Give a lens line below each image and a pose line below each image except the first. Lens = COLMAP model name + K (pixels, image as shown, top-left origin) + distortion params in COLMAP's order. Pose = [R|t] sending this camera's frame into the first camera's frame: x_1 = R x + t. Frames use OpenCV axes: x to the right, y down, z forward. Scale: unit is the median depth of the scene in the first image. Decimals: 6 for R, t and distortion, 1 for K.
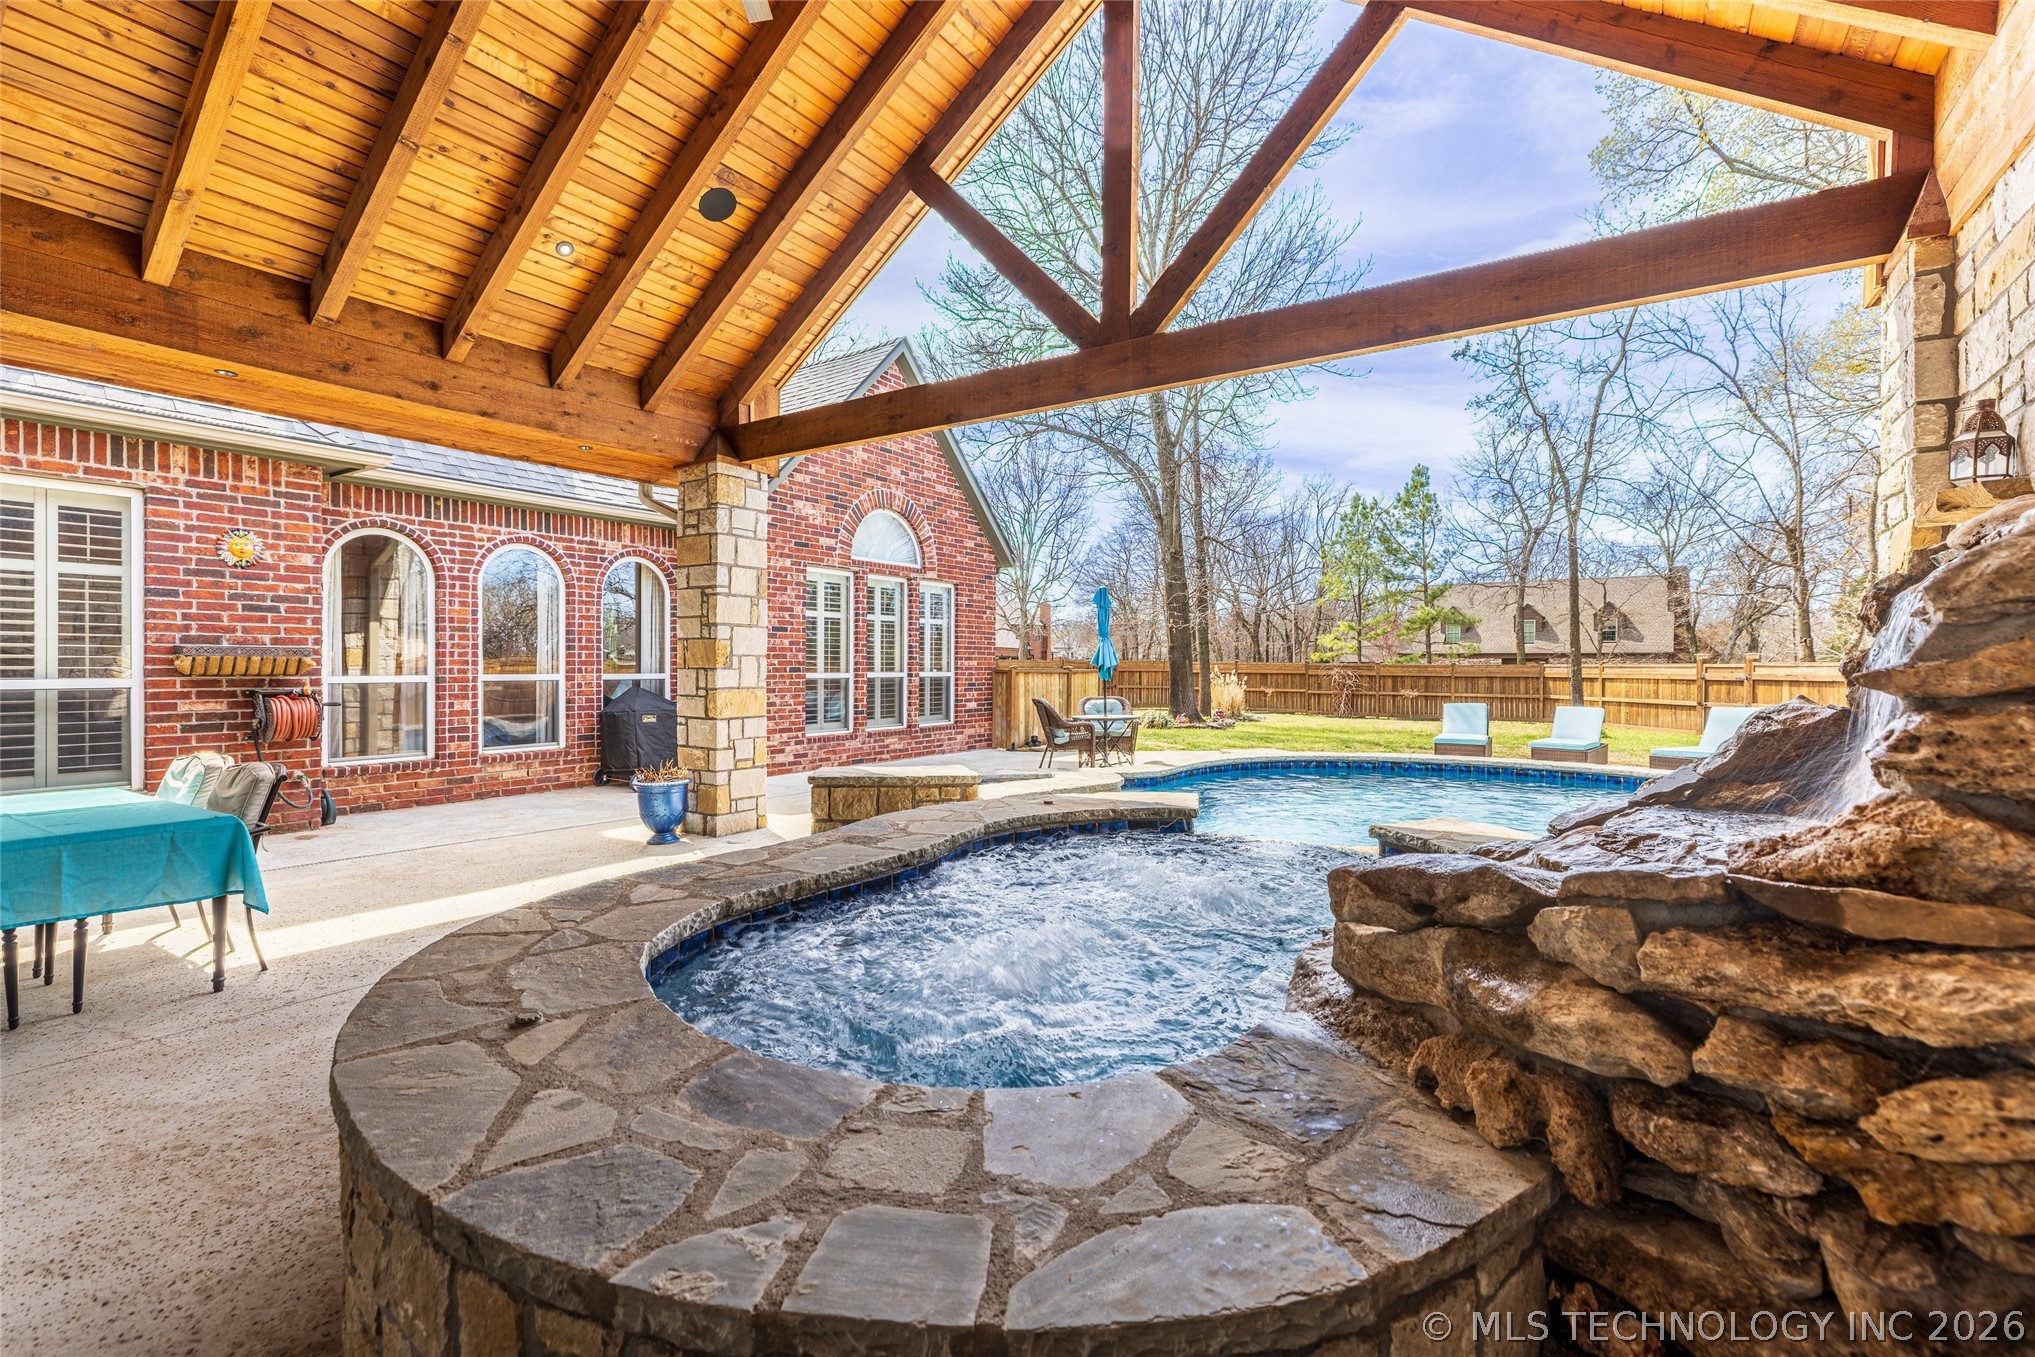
lens RADIAL K [[905.8, 0, 1021.2], [0, 905.8, 667.9], [0, 0, 1]] dist [0.010265, -0.000030]
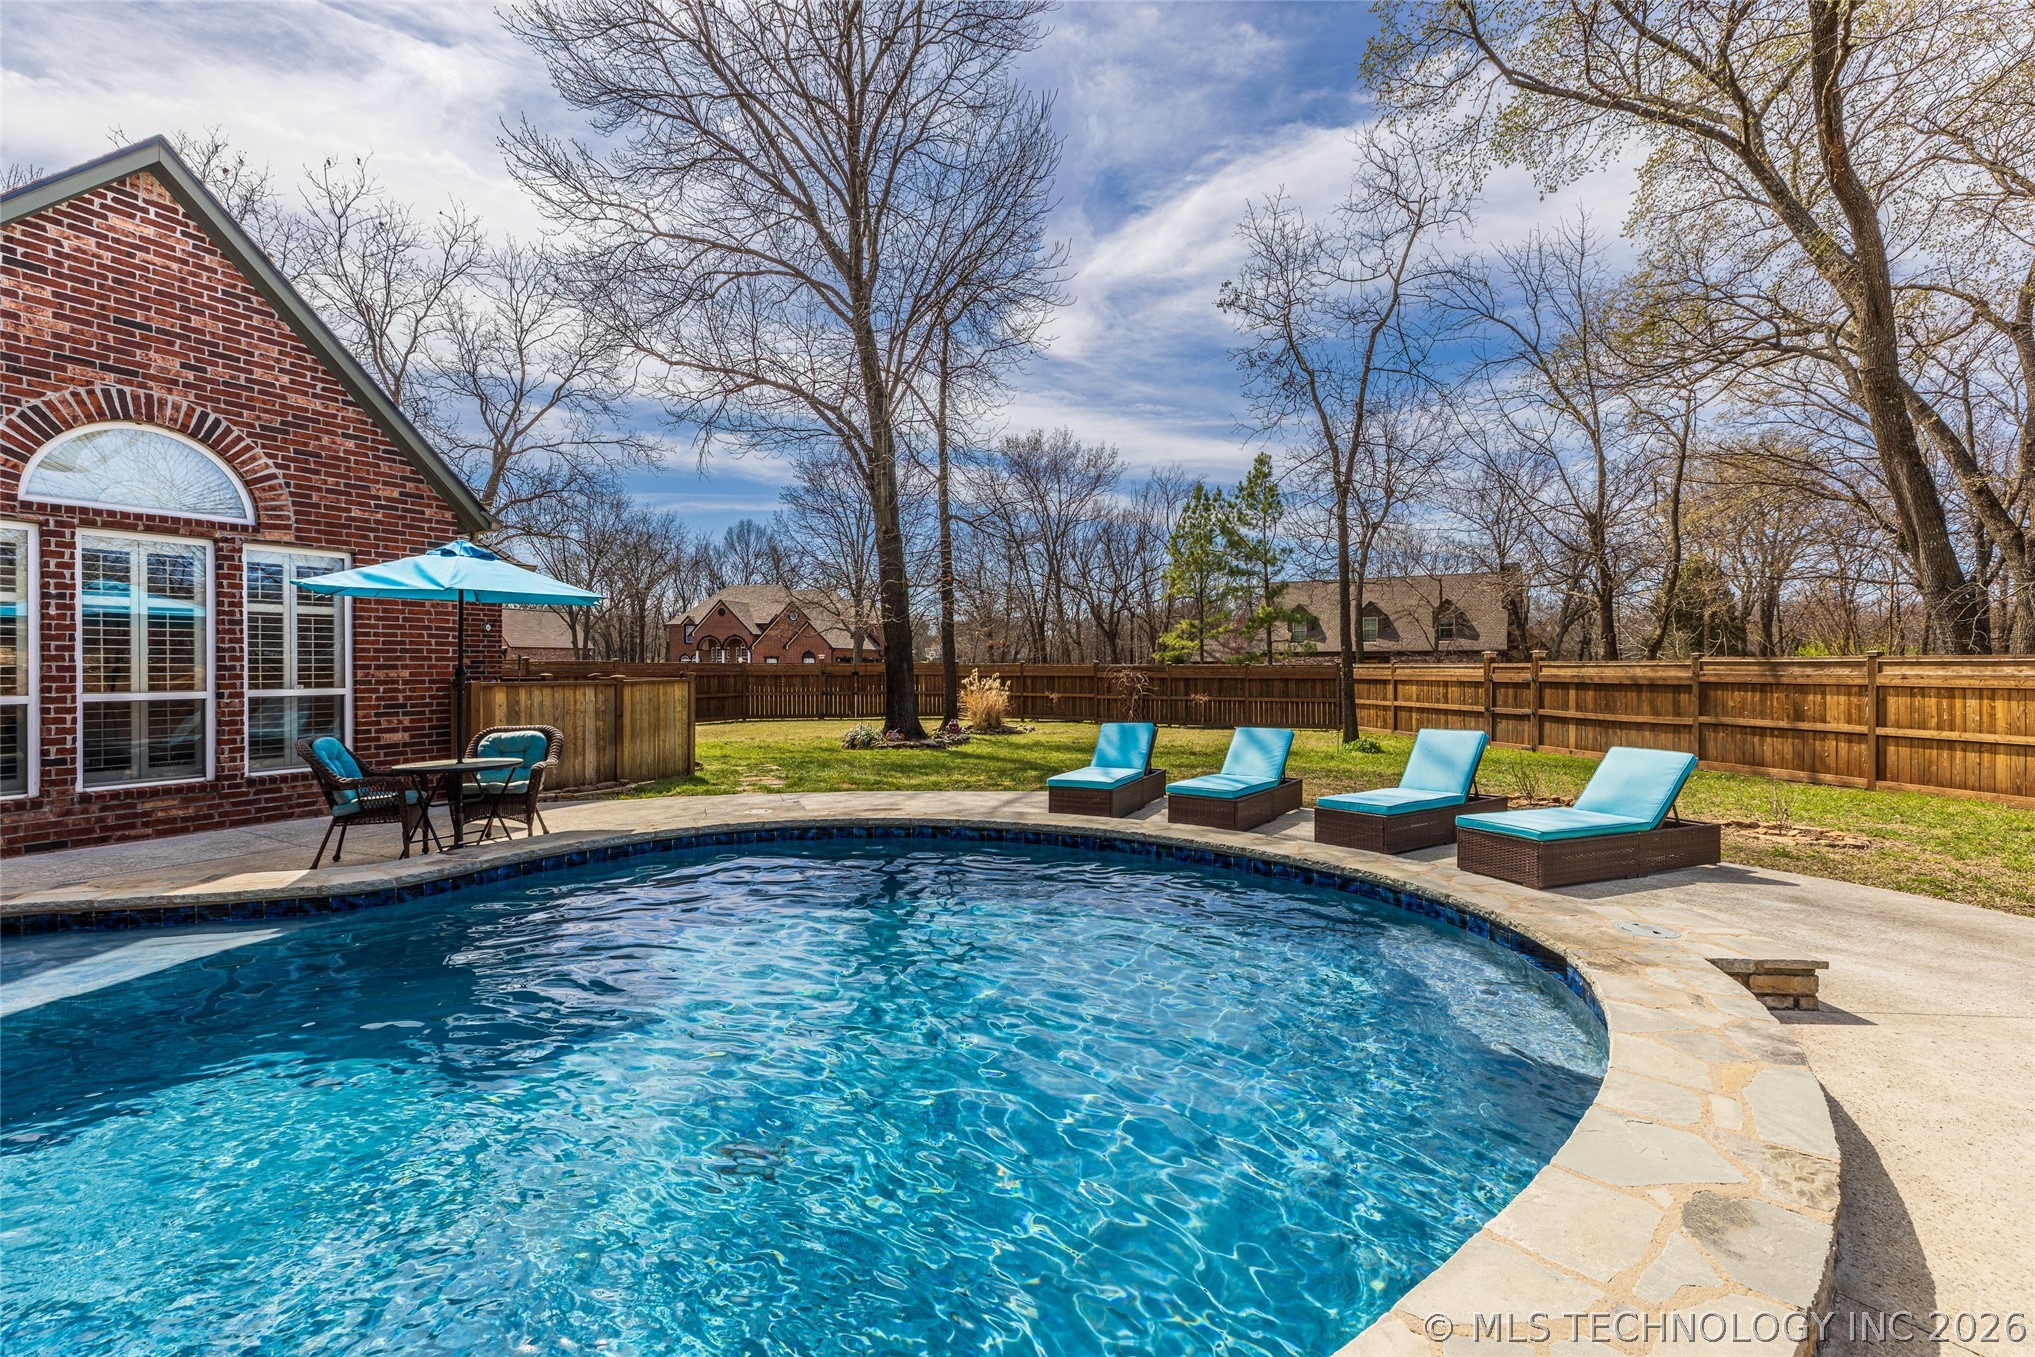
lens RADIAL K [[907.0, 0, 1017.9], [0, 907.0, 666.7], [0, 0, 1]] dist [0.011646, 0.000200]
pose [[0.994405, -0.007004, 0.105404, 0.206767], [0.007155, 0.999974, -0.001051, -0.003960], [-0.105394, 0.001800, 0.994429, 0.184600]]
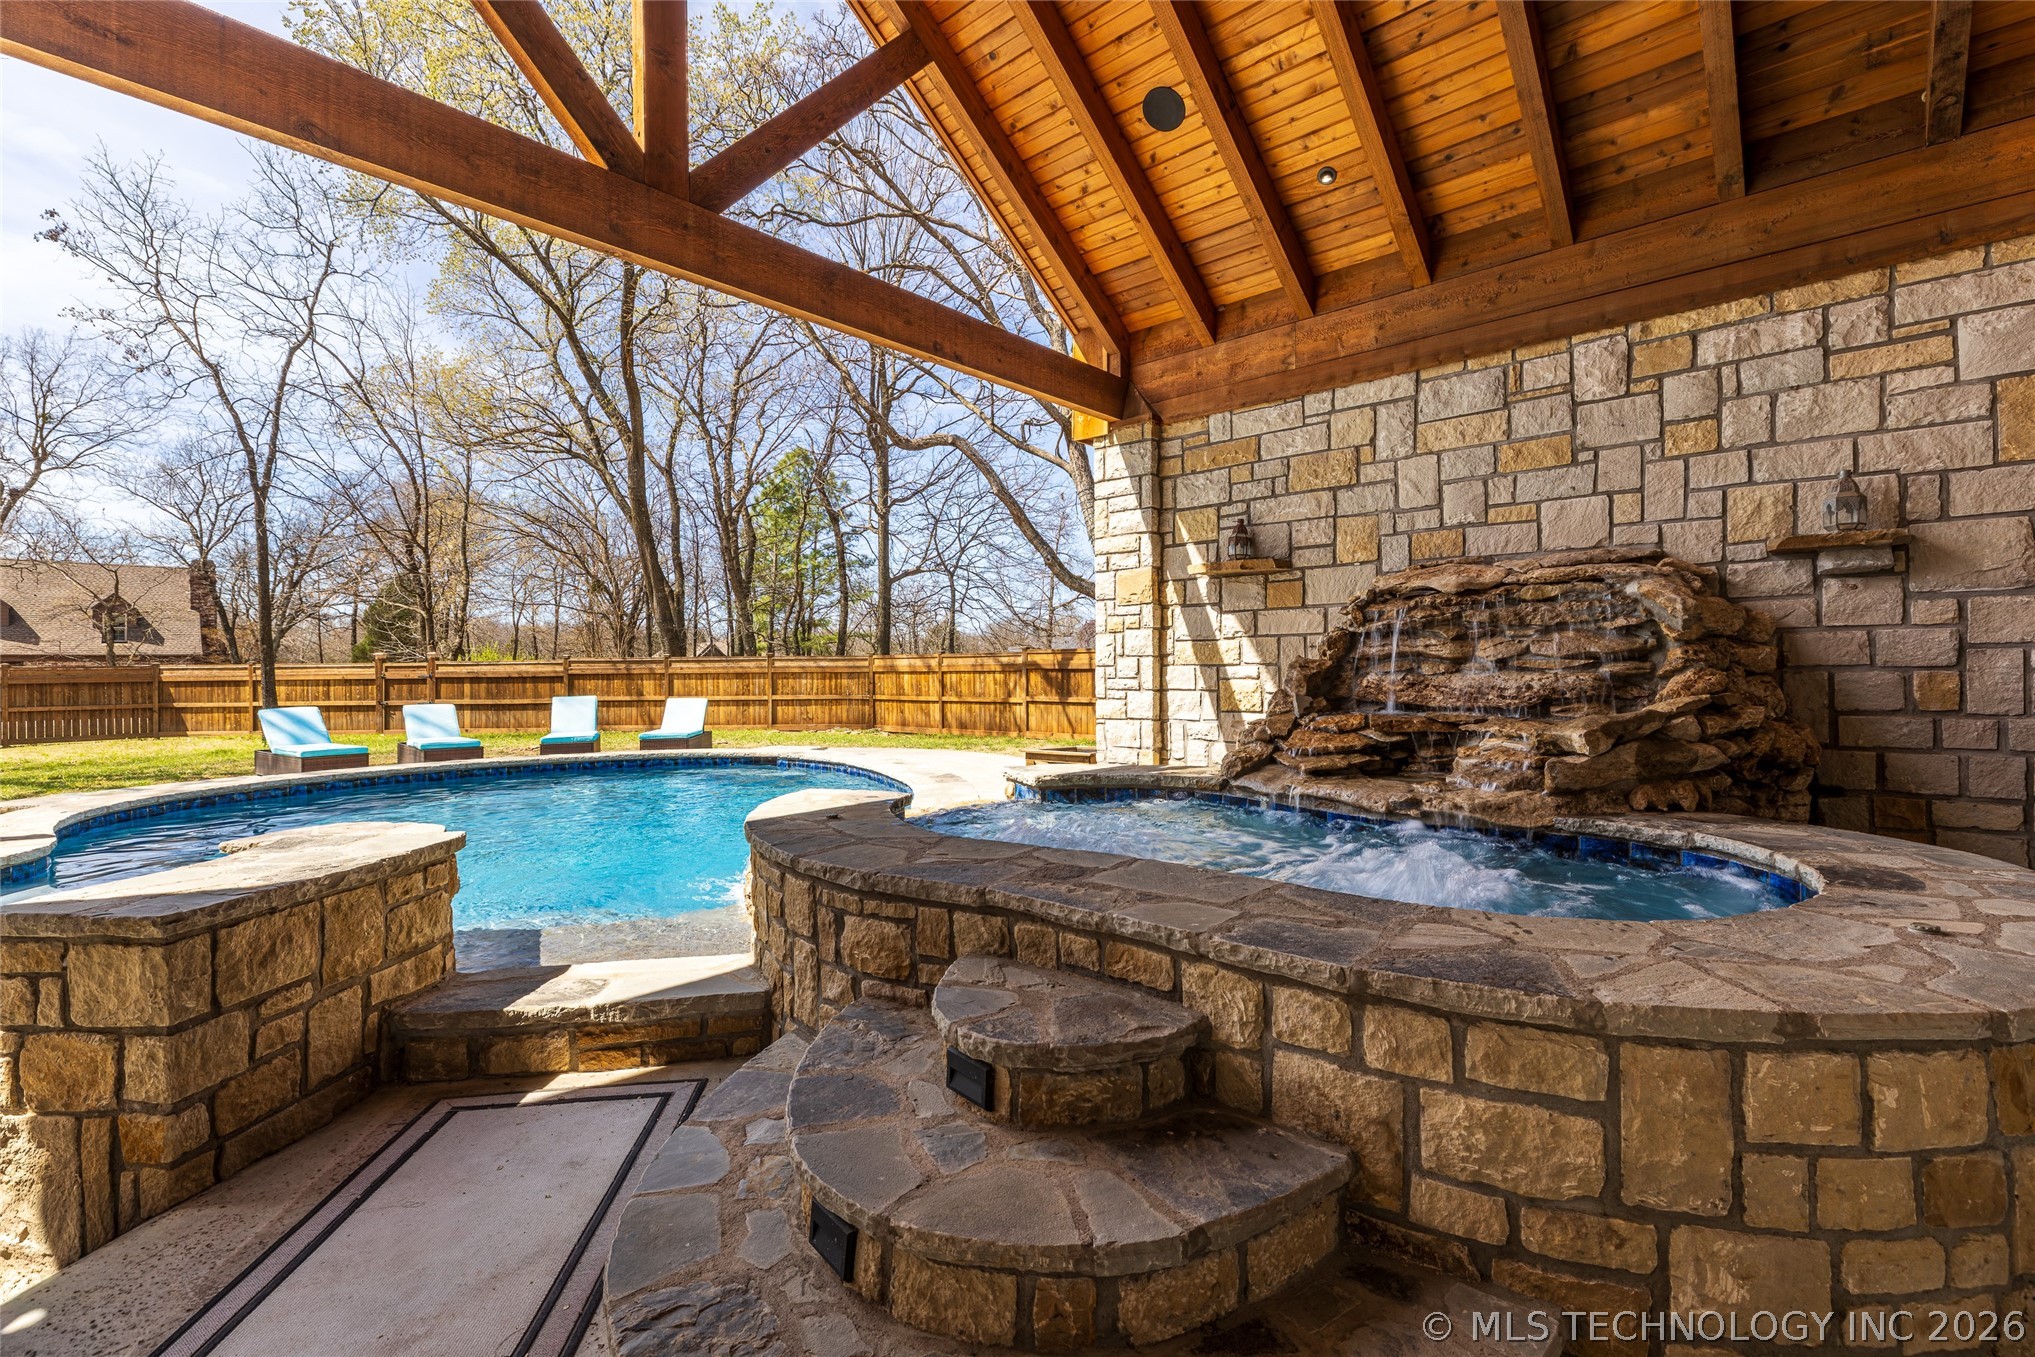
lens RADIAL K [[905.8, 0, 1021.2], [0, 905.8, 667.9], [0, 0, 1]] dist [0.010265, -0.000030]
pose [[0.147226, -0.004733, 0.989092, -0.139196], [0.011671, 0.999927, 0.003048, 0.005273], [-0.989034, 0.011095, 0.147271, 0.149679]]
